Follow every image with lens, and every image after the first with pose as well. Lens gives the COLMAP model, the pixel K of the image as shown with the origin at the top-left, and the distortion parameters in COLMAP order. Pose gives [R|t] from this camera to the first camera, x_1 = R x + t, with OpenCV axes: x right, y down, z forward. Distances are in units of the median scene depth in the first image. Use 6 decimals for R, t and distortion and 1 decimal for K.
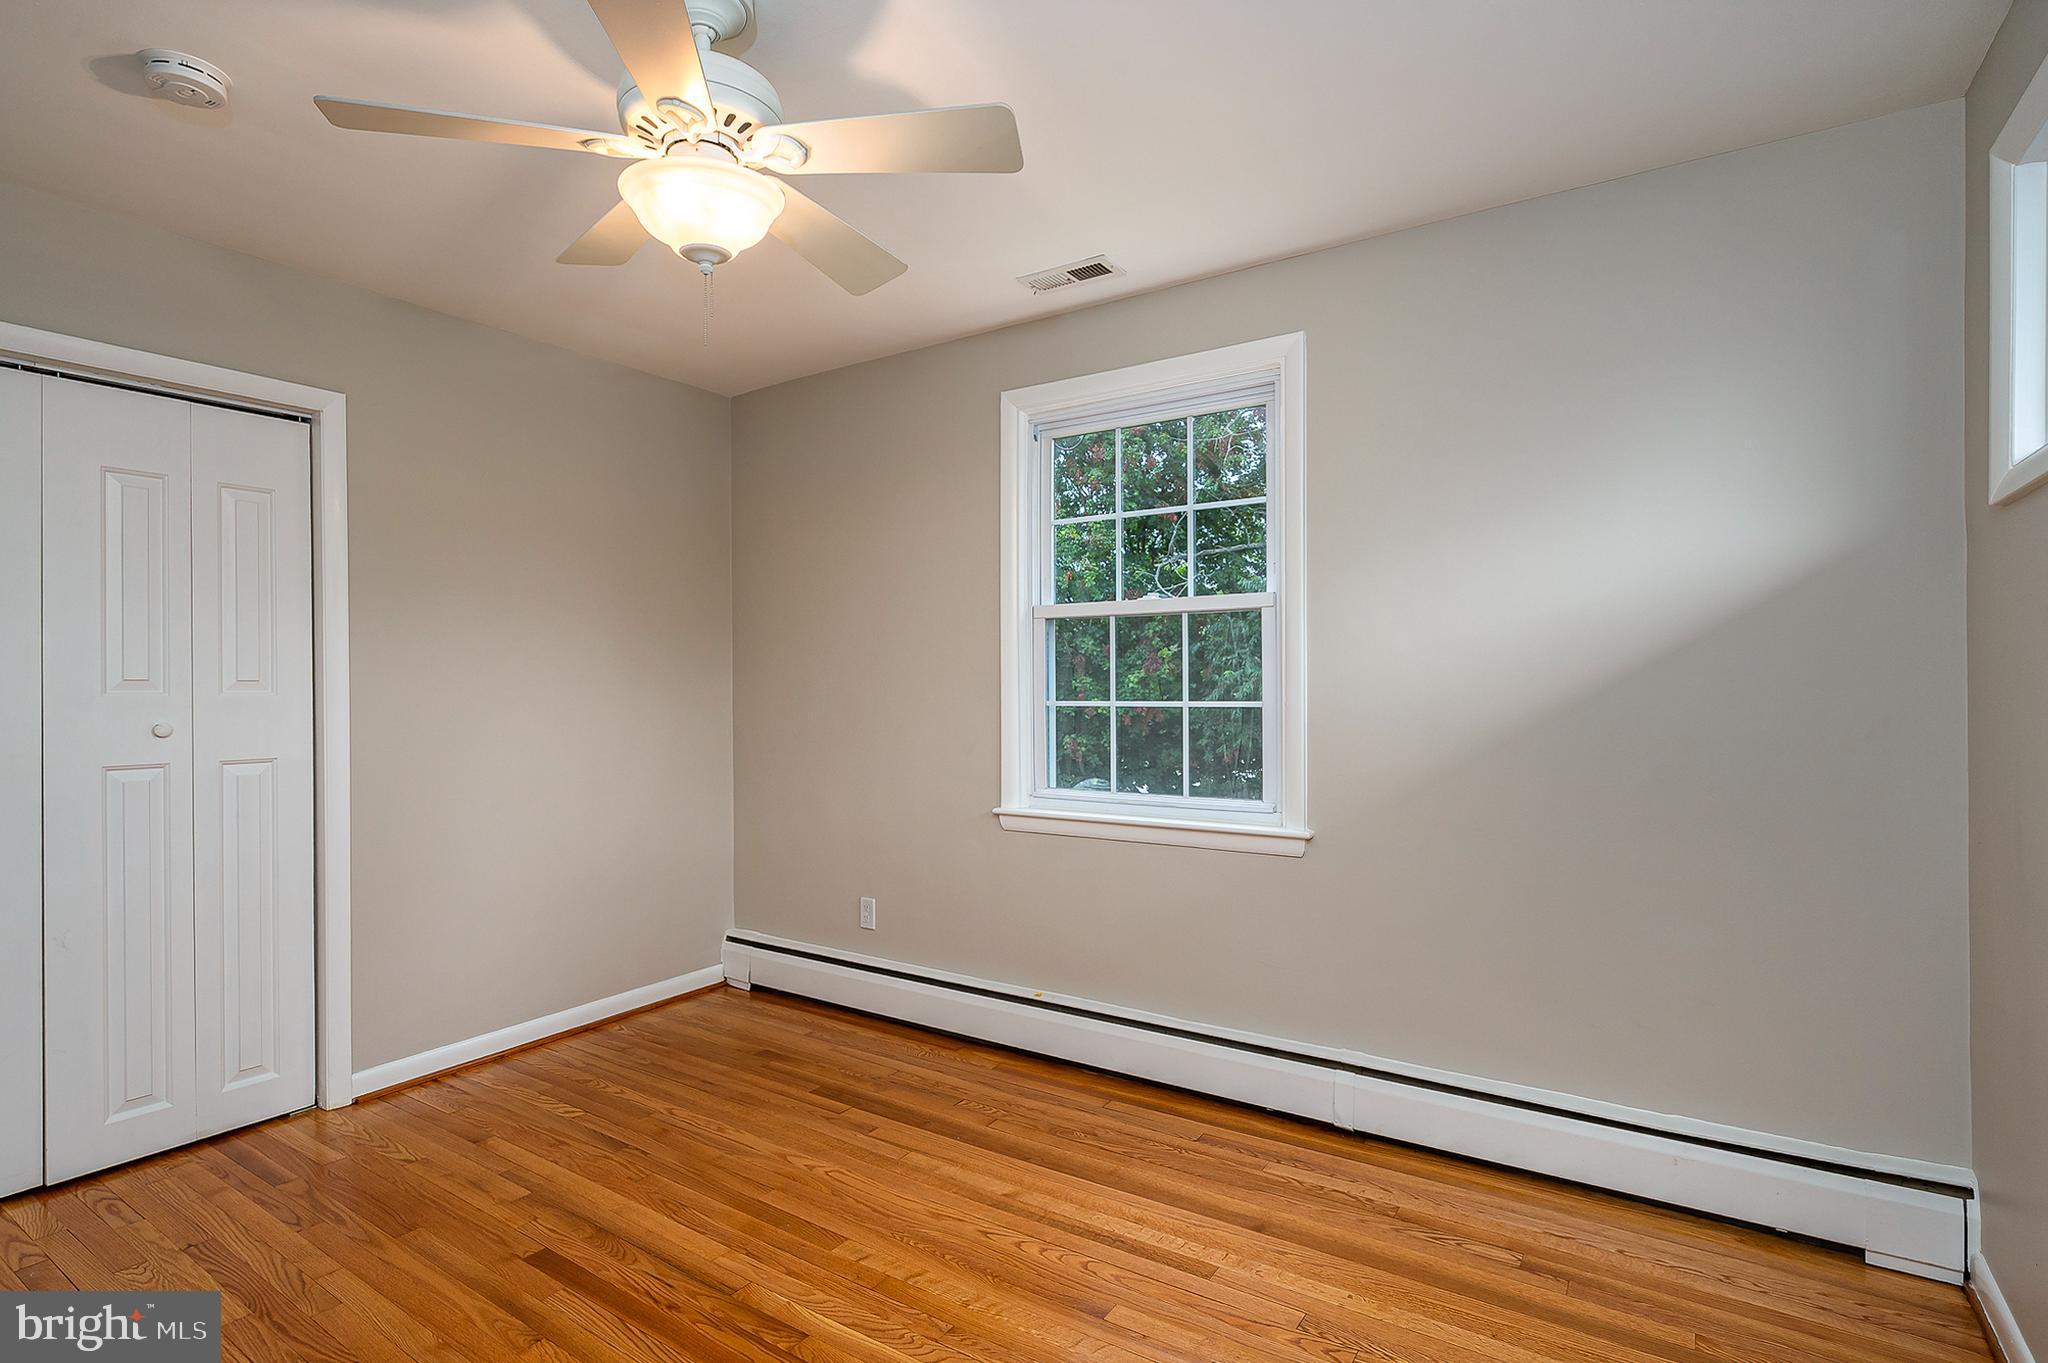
lens RADIAL K [[991.4, 0, 1017.5], [0, 991.4, 692.0], [0, 0, 1]] dist [-0.004331, -0.000568]
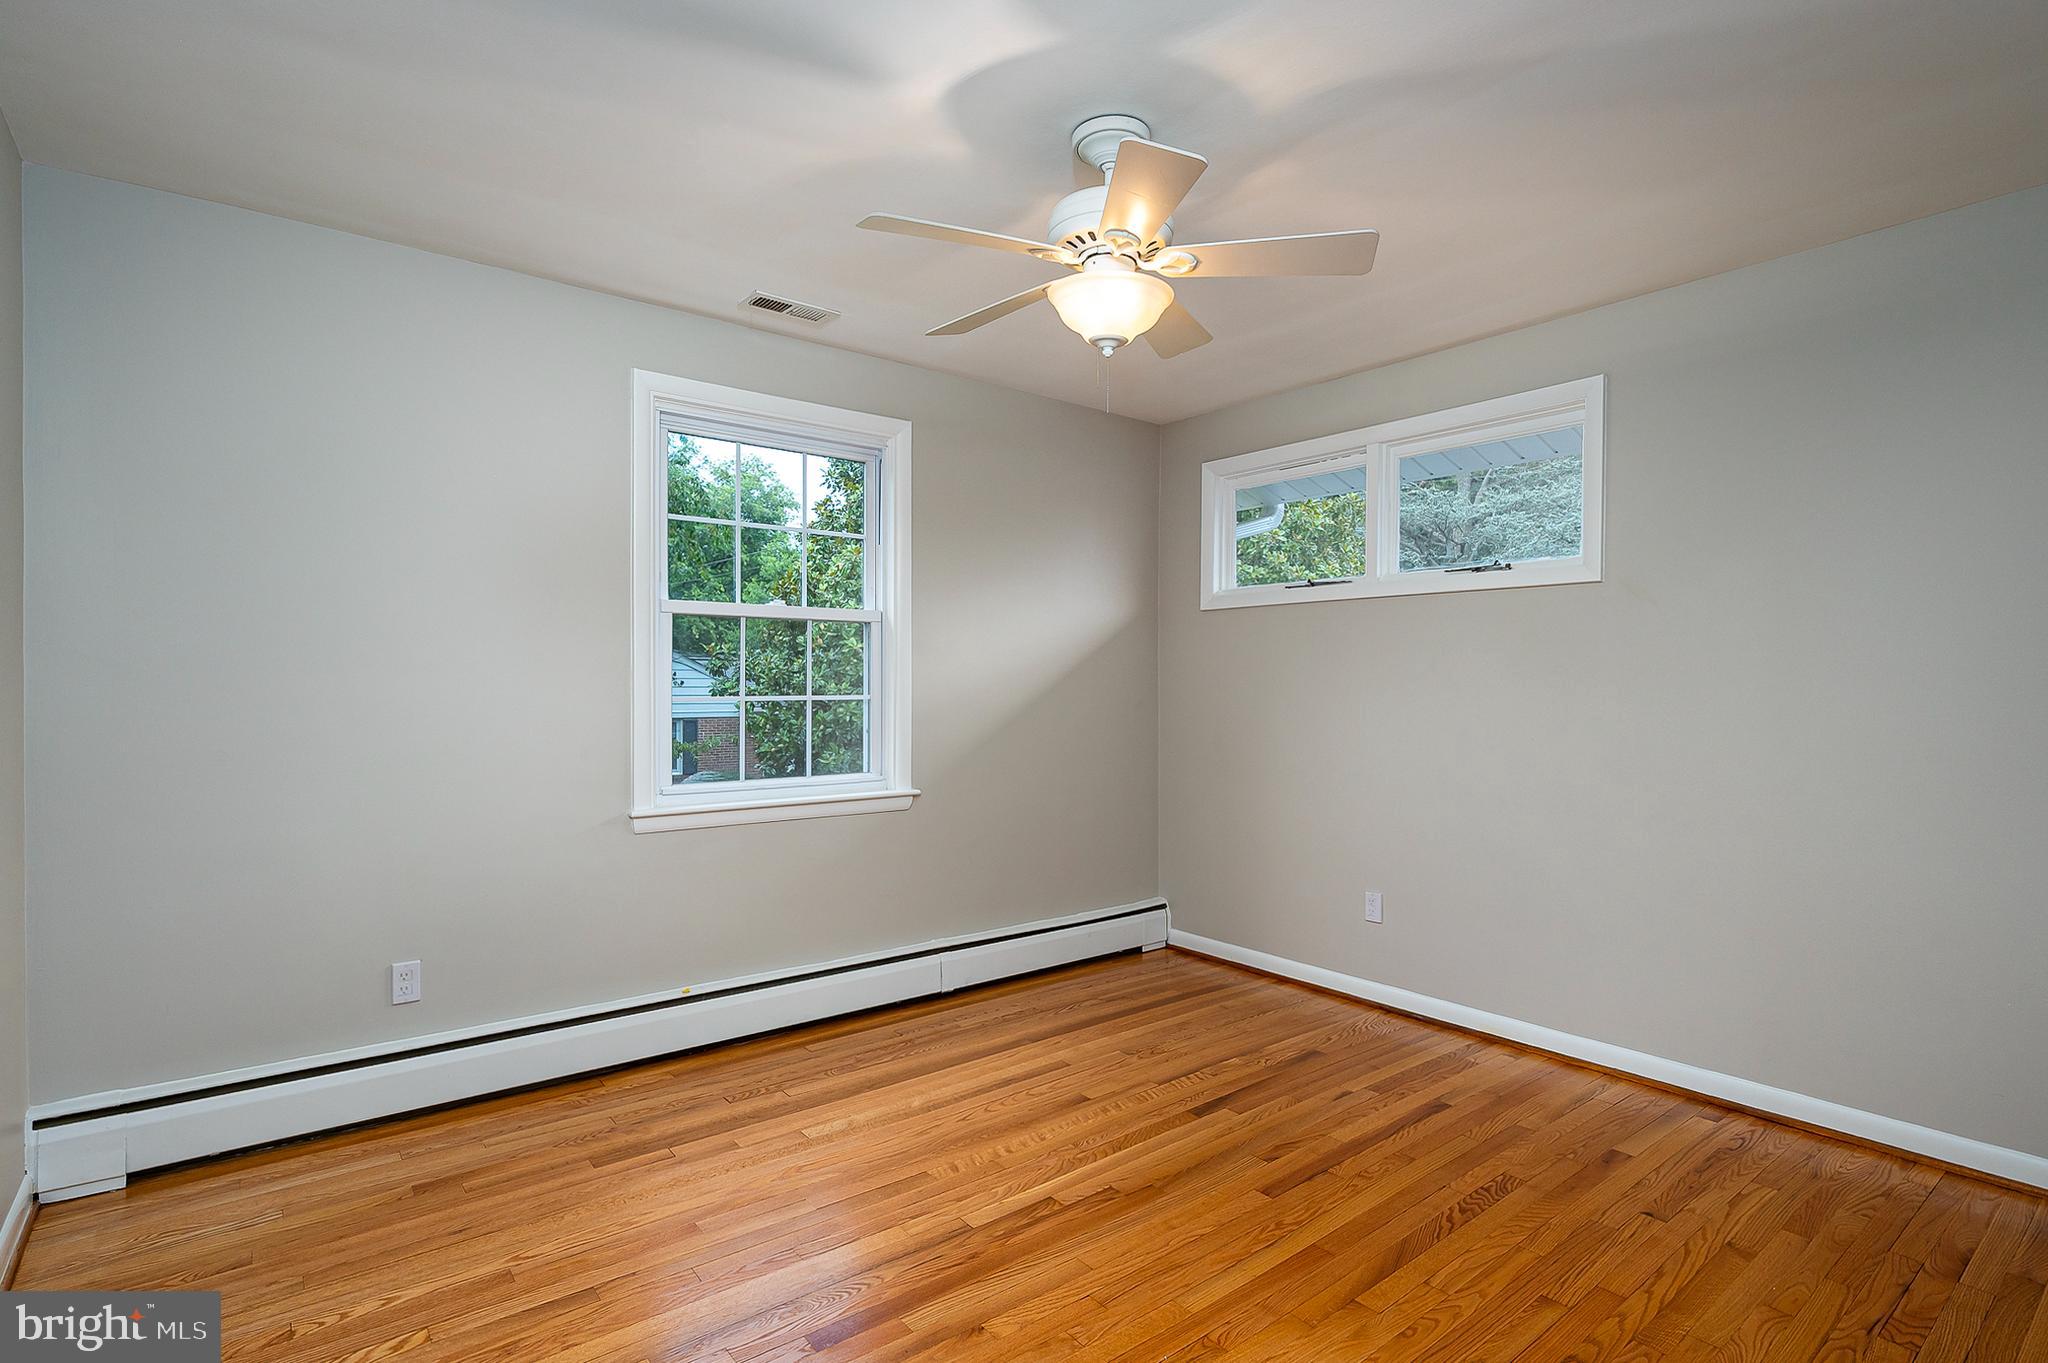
lens RADIAL K [[991.4, 0, 1017.5], [0, 991.4, 692.0], [0, 0, 1]] dist [-0.004331, -0.000568]
pose [[0.309626, -0.001919, 0.950857, -0.896732], [0.000191, 0.999998, 0.001956, 0.003319], [-0.950858, -0.000424, 0.309626, 0.409879]]
